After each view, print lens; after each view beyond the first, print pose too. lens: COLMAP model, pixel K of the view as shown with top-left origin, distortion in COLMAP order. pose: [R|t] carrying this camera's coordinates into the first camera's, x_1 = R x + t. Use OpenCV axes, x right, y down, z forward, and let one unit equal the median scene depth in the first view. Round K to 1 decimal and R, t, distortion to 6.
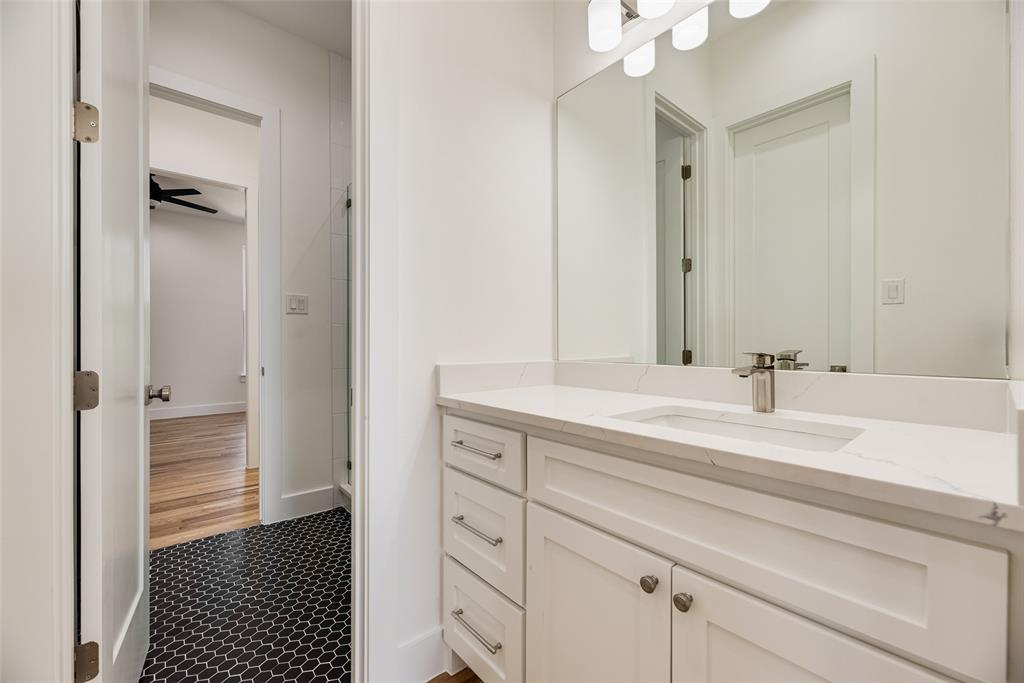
lens RADIAL K [[412.0, 0, 515.0], [0, 412.0, 345.3], [0, 0, 1]] dist [0.000781, -0.000060]
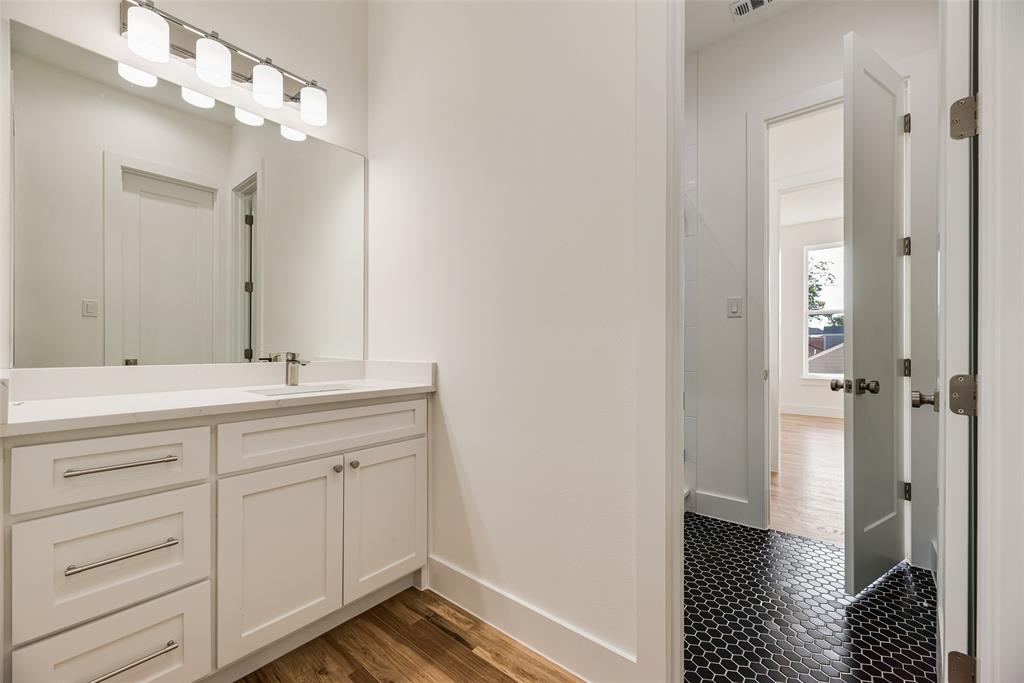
lens RADIAL K [[412.0, 0, 515.0], [0, 412.0, 345.3], [0, 0, 1]] dist [0.000781, -0.000060]
pose [[-0.174855, -0.001375, 0.984593, -1.264082], [0.010387, 0.999941, 0.003241, -0.002819], [-0.984539, 0.010793, -0.174830, 0.363193]]
